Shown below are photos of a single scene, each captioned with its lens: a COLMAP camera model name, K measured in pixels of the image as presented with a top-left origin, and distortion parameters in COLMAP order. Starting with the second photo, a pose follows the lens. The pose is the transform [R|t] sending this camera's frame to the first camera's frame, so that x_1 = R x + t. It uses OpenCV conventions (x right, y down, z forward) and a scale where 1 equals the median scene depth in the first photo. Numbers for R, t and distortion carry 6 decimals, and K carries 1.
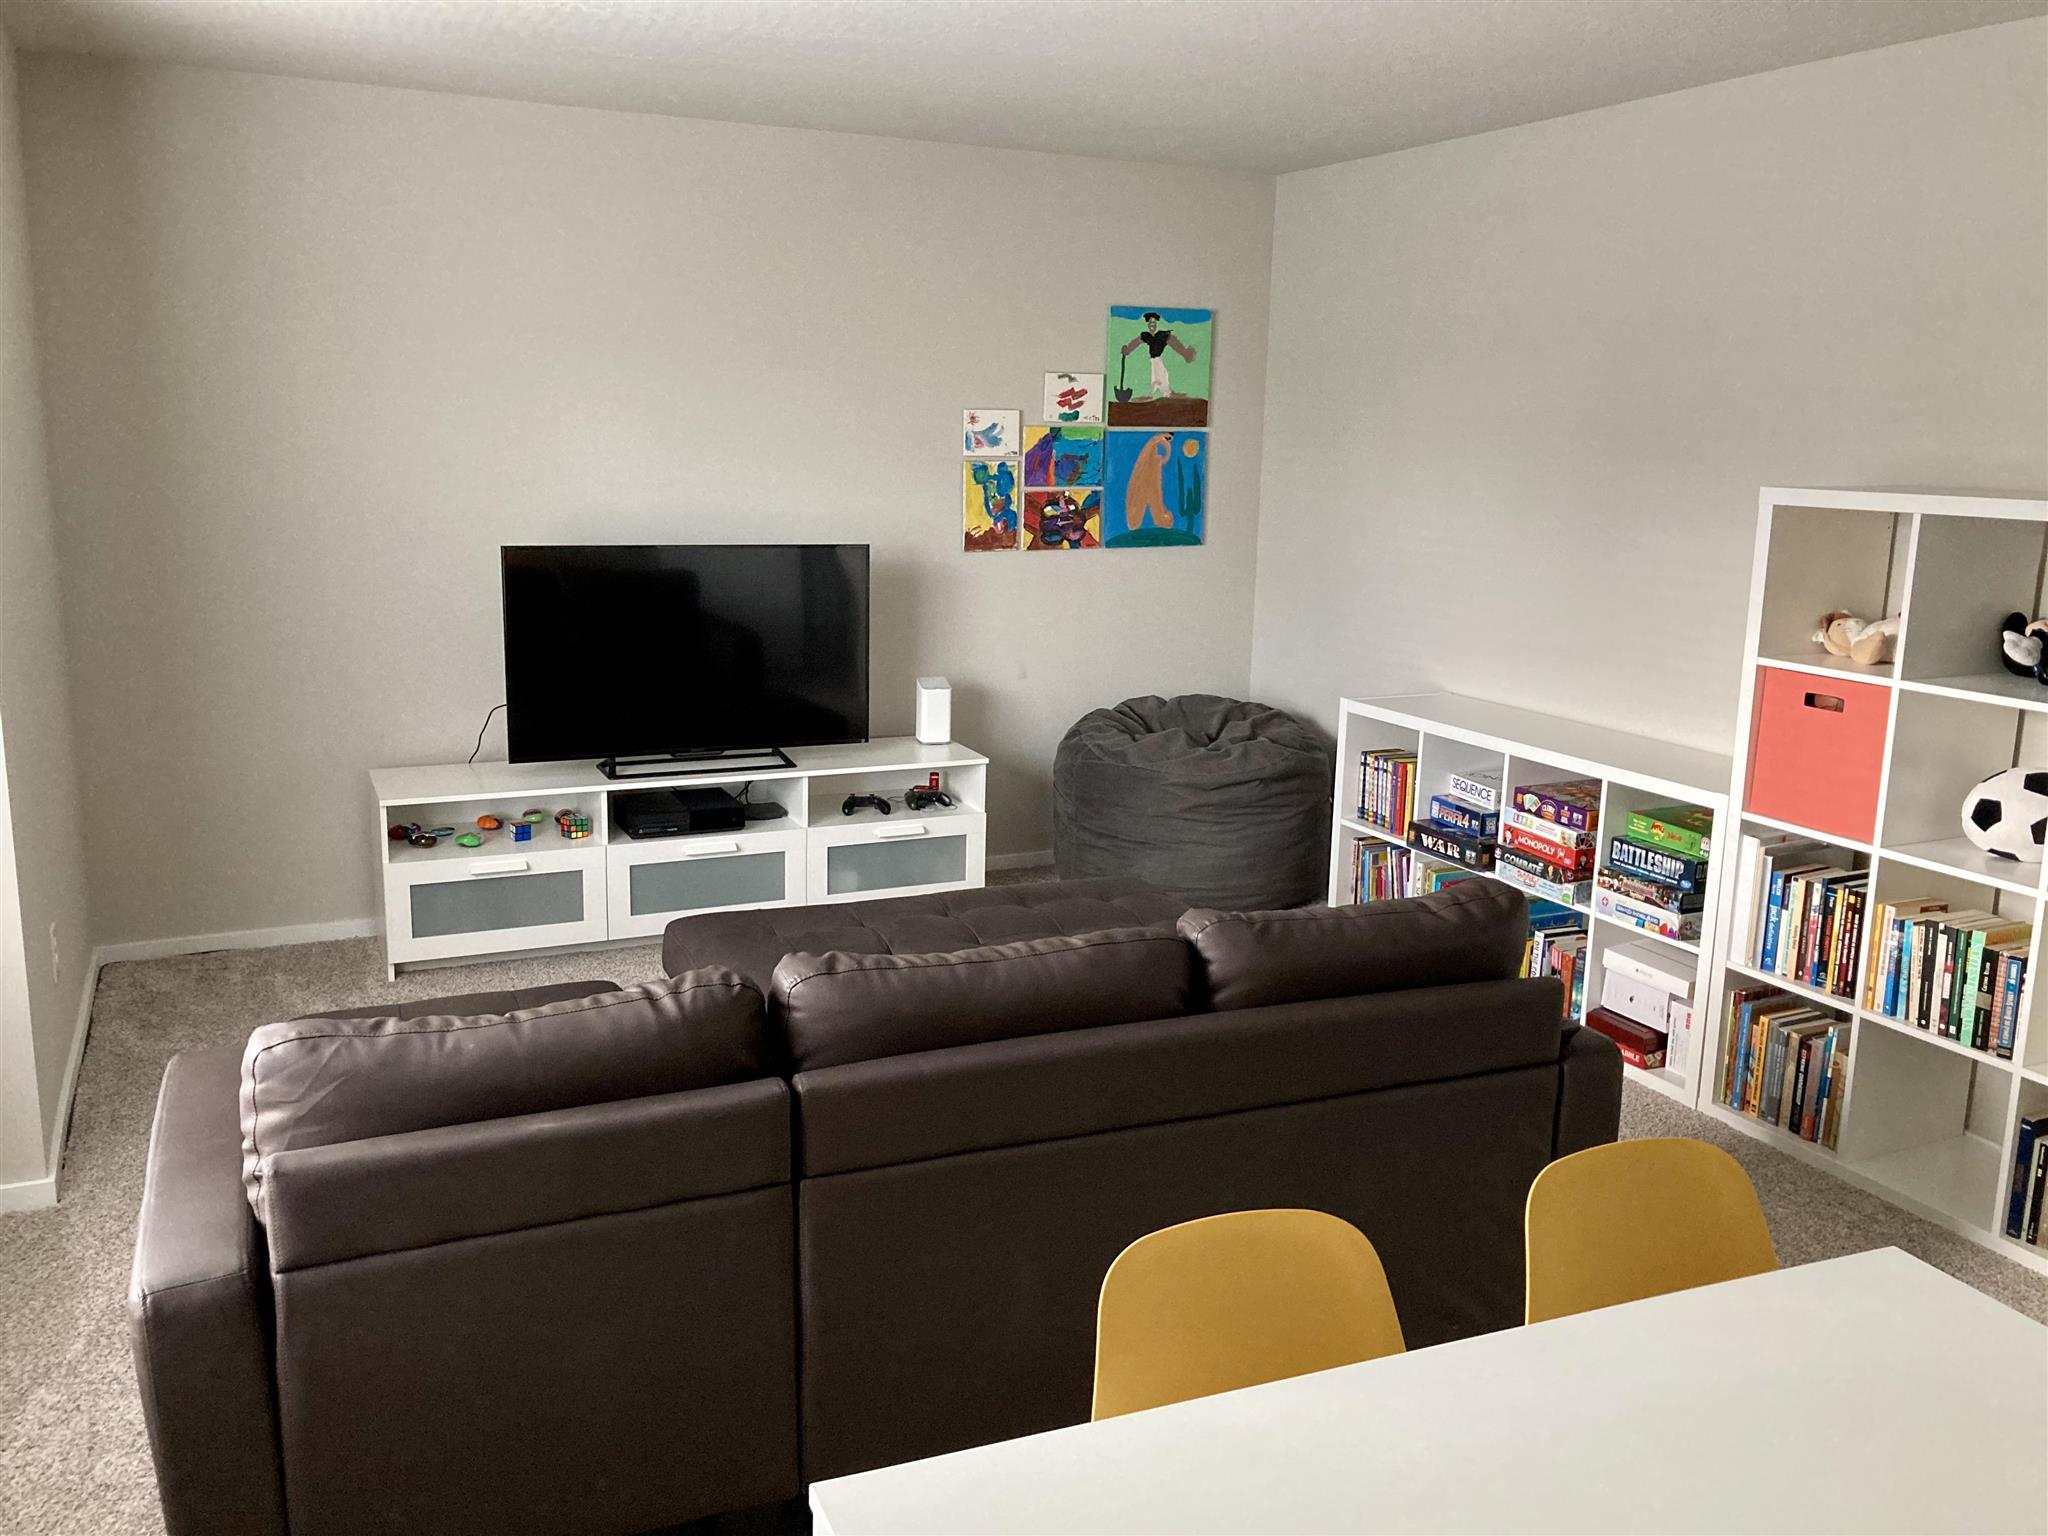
lens RADIAL K [[1666.6, 0, 1023.4], [0, 1666.6, 767.1], [0, 0, 1]] dist [0.007479, 0.003386]
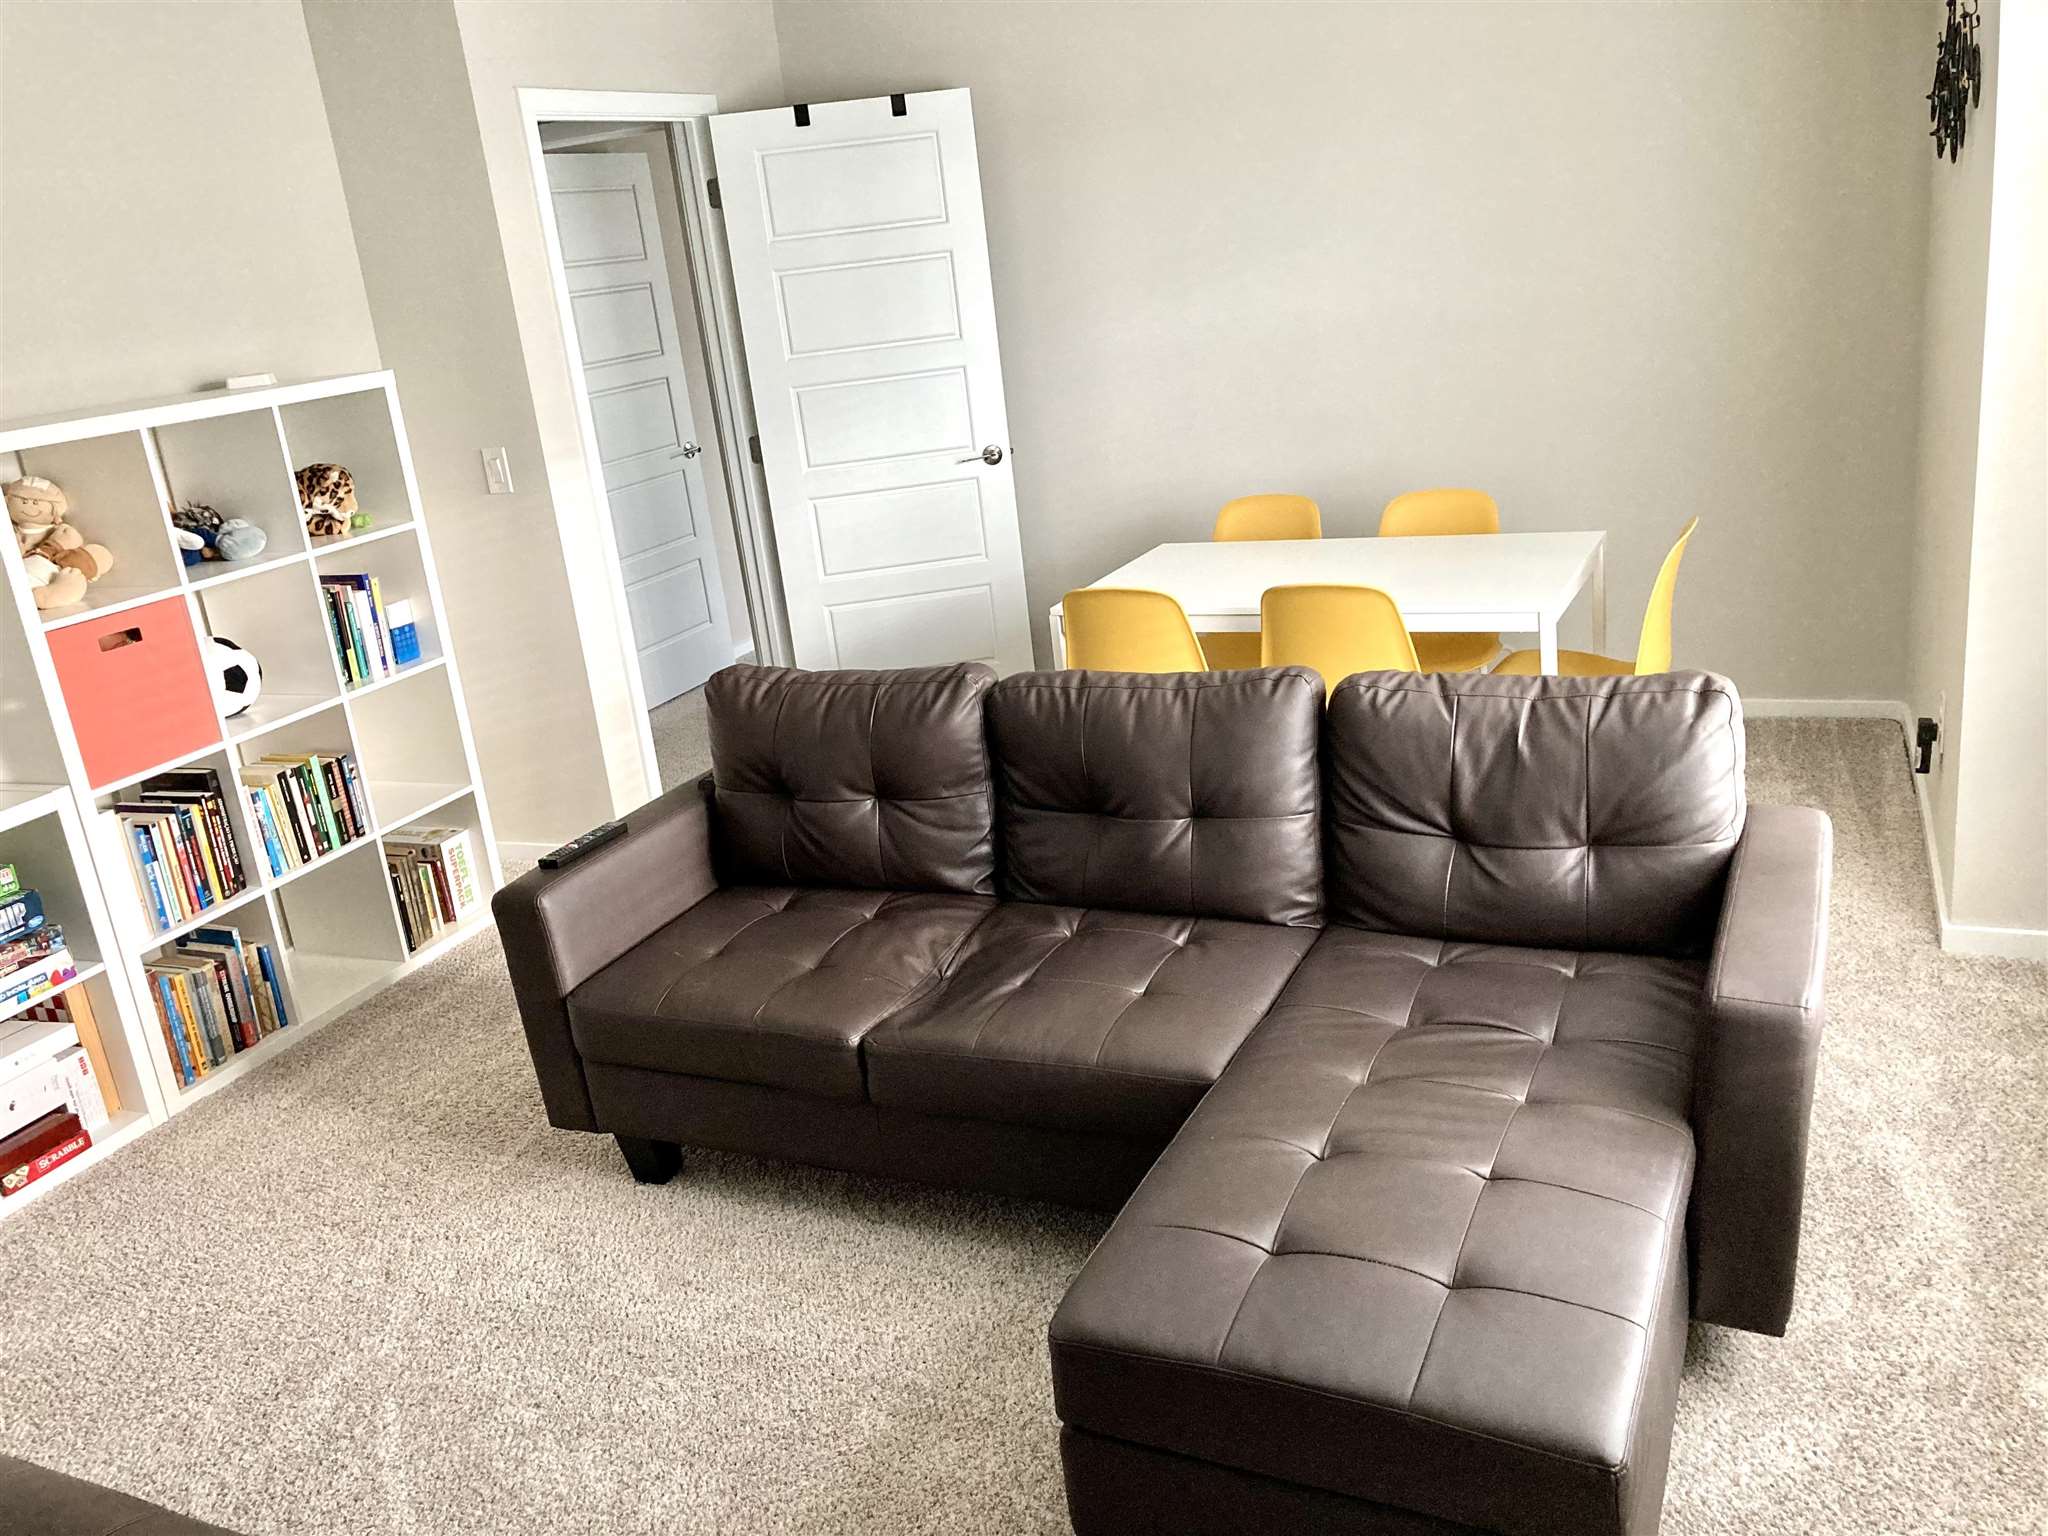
lens RADIAL K [[1666.6, 0, 1023.1], [0, 1666.6, 766.2], [0, 0, 1]] dist [0.007479, 0.003386]
pose [[-0.659198, -0.169893, 0.732526, -0.598228], [0.252488, 0.867581, 0.428430, -0.260434], [-0.708313, 0.467374, -0.529012, 1.183920]]
